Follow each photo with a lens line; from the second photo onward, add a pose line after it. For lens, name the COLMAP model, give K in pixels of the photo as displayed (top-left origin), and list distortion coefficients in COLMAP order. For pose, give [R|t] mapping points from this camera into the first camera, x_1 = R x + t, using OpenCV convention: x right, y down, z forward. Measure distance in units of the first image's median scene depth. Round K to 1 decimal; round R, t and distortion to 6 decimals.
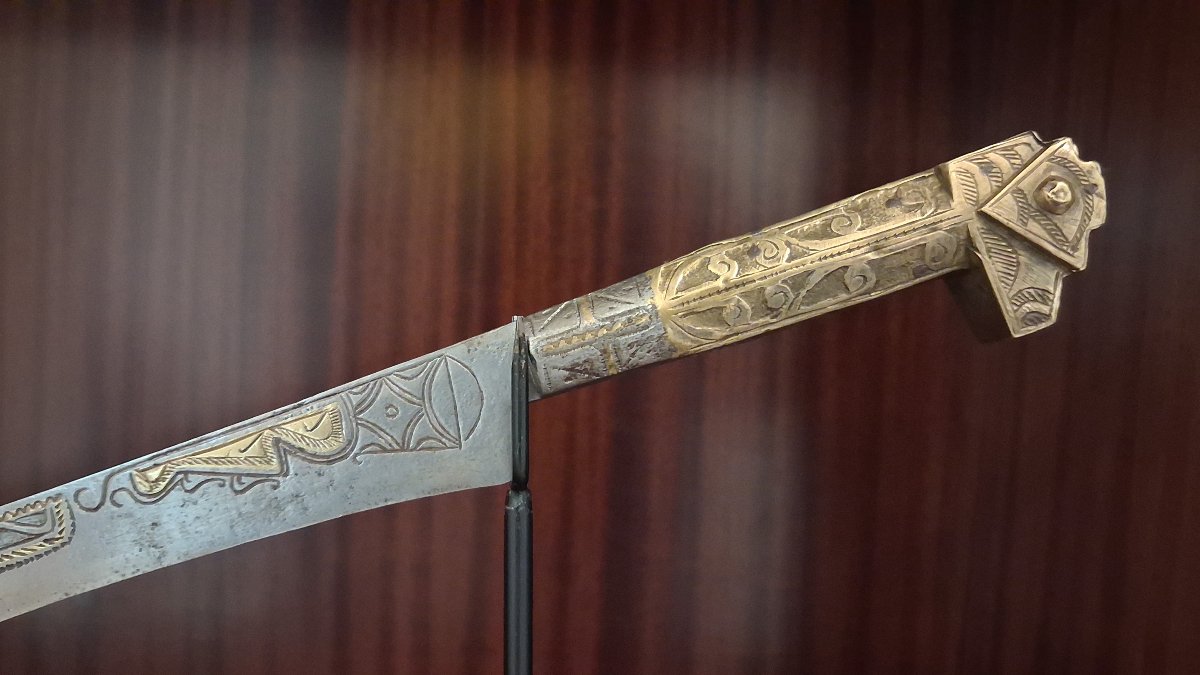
lens RADIAL K [[1035.9, 0, 600.0], [0, 1035.9, 337.5], [0, 0, 1]] dist [0.013885, -0.019931]
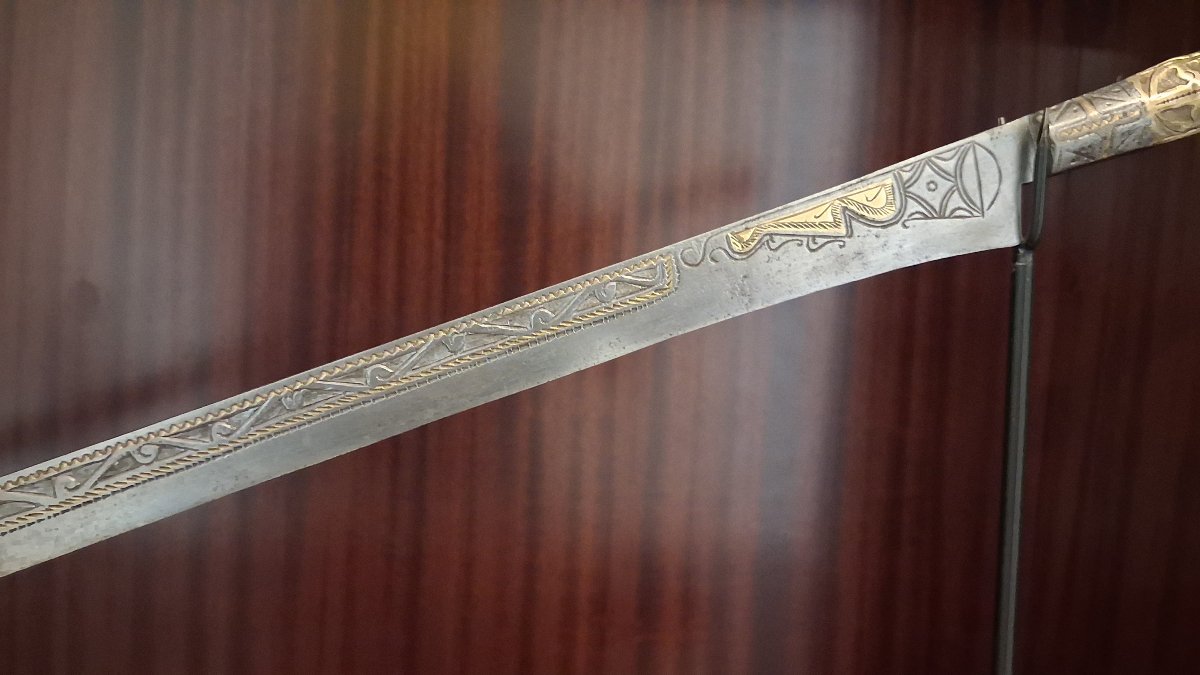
lens RADIAL K [[1035.9, 0, 600.0], [0, 1035.9, 337.5], [0, 0, 1]] dist [0.013885, -0.019931]
pose [[0.992420, -0.004486, 0.122809, -0.756431], [-0.001747, 0.998718, 0.050596, 0.191171], [-0.122878, -0.050427, 0.991140, -0.205824]]
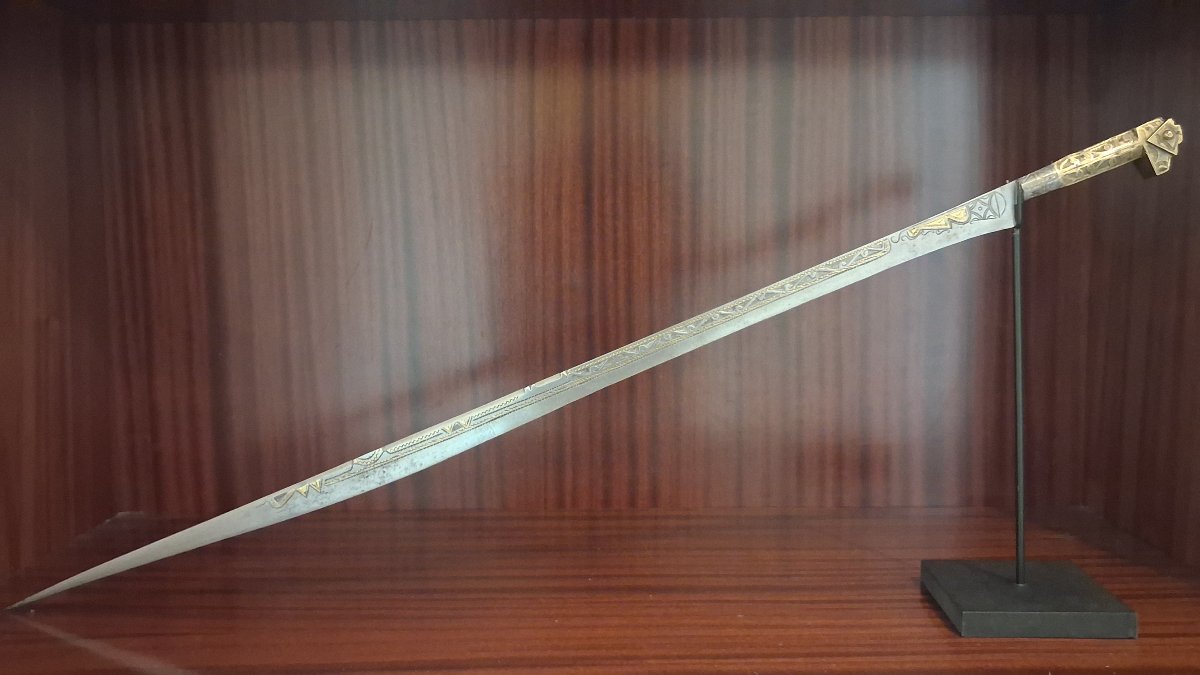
lens RADIAL K [[1035.9, 0, 600.0], [0, 1035.9, 337.5], [0, 0, 1]] dist [0.013885, -0.019931]
pose [[0.997272, -0.063523, -0.037585, -1.405454], [0.065307, 0.996696, 0.048289, 0.255893], [0.034393, -0.050612, 0.998126, -2.644642]]
